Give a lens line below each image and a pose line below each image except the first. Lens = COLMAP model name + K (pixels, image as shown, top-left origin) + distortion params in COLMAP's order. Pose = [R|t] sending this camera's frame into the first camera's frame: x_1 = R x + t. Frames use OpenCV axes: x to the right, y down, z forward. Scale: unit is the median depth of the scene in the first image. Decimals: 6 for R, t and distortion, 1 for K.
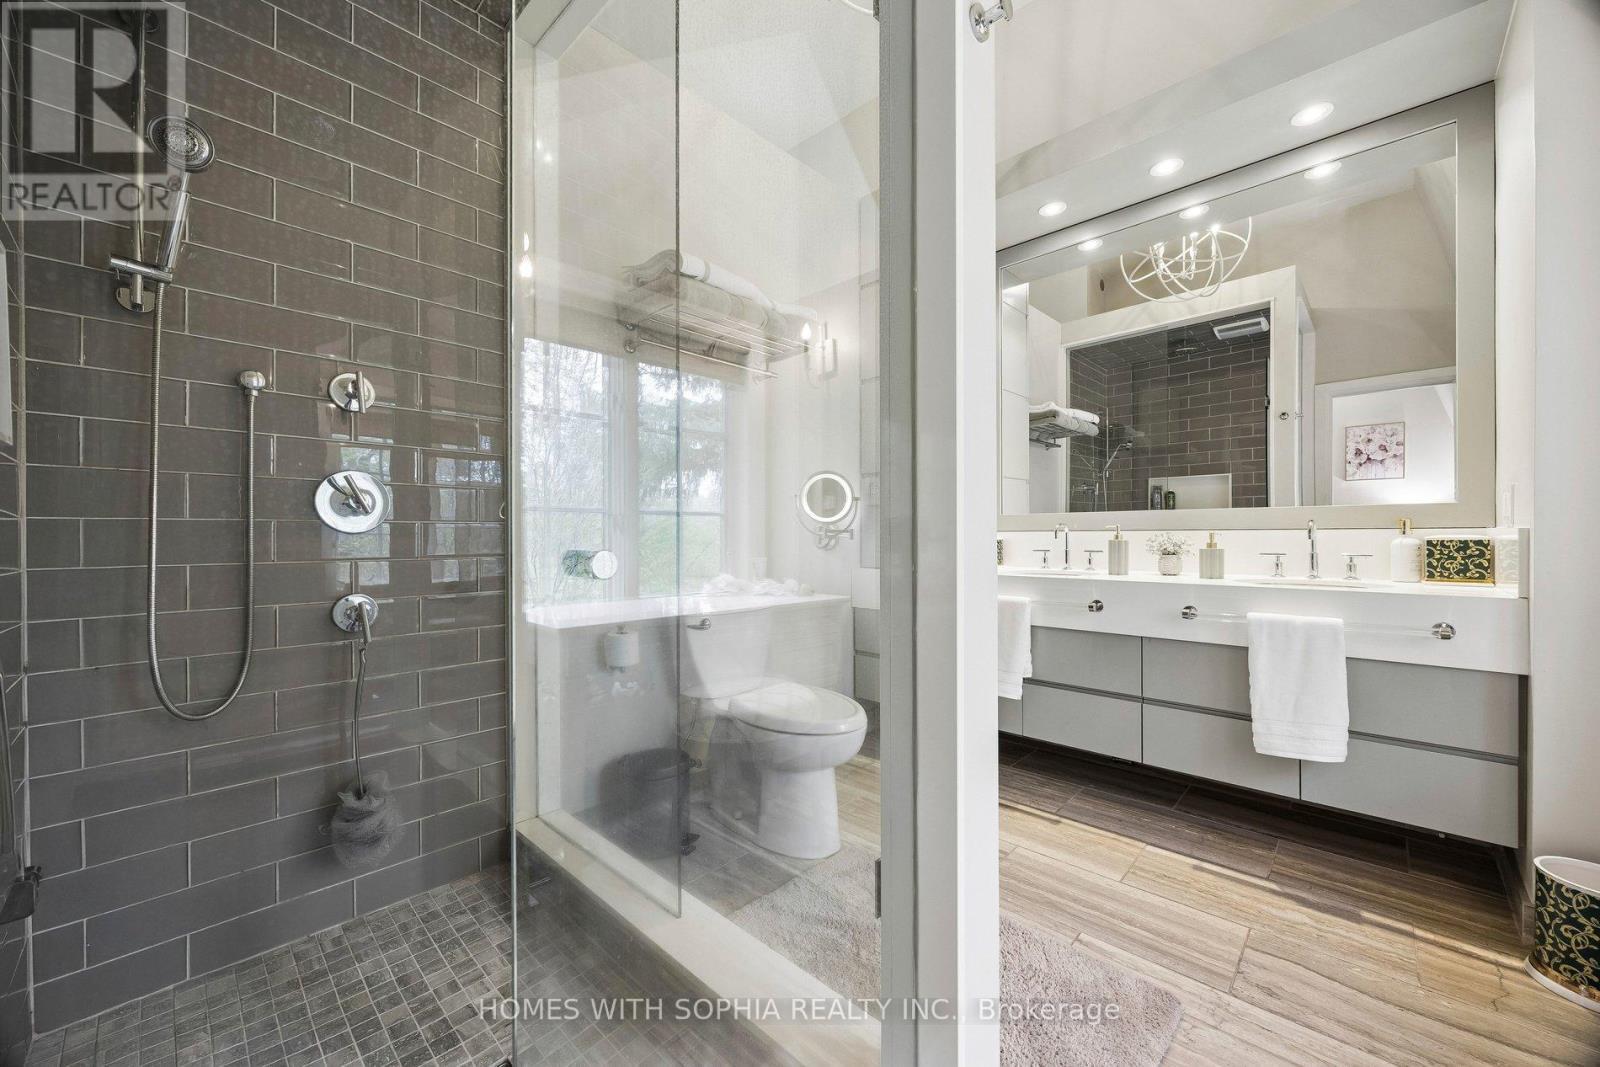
lens RADIAL K [[613.9, 0, 797.8], [0, 613.9, 531.1], [0, 0, 1]] dist [0.002936, 0.000248]
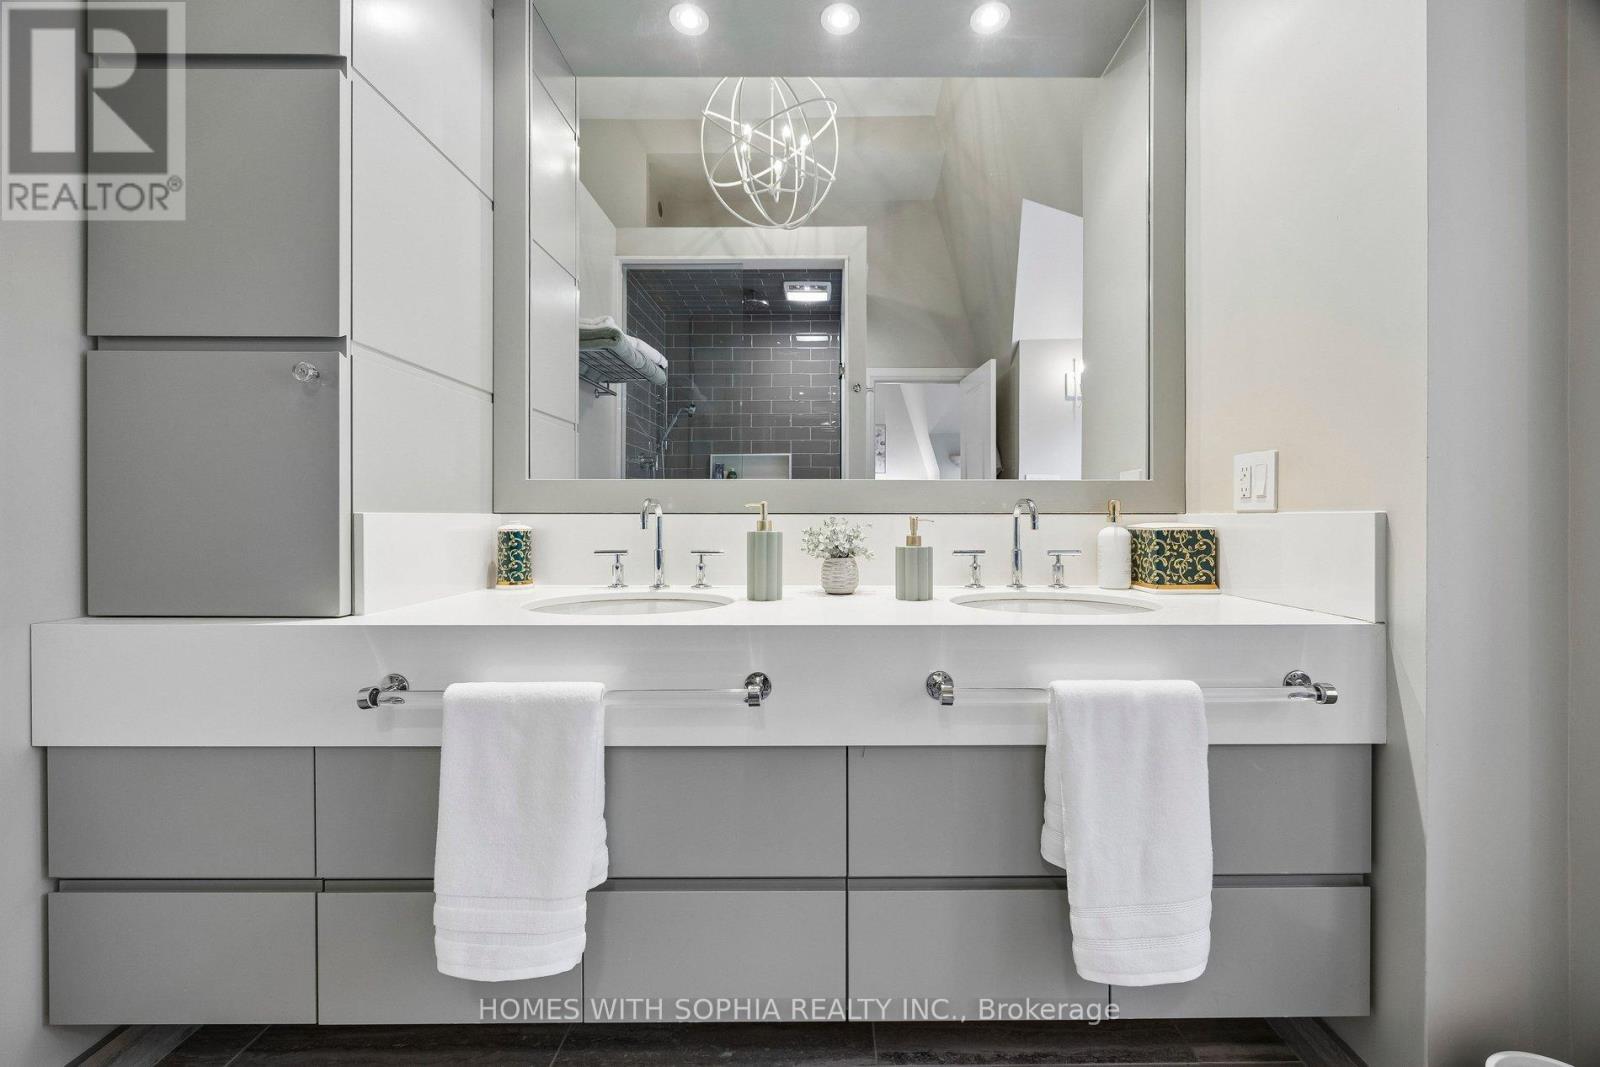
lens RADIAL K [[613.9, 0, 807.0], [0, 613.9, 519.7], [0, 0, 1]] dist [0.002936, 0.000248]
pose [[0.732823, 0.004063, 0.680407, 0.216125], [-0.007160, 0.999973, 0.001739, 0.003410], [-0.680382, -0.006146, 0.732832, 0.656730]]
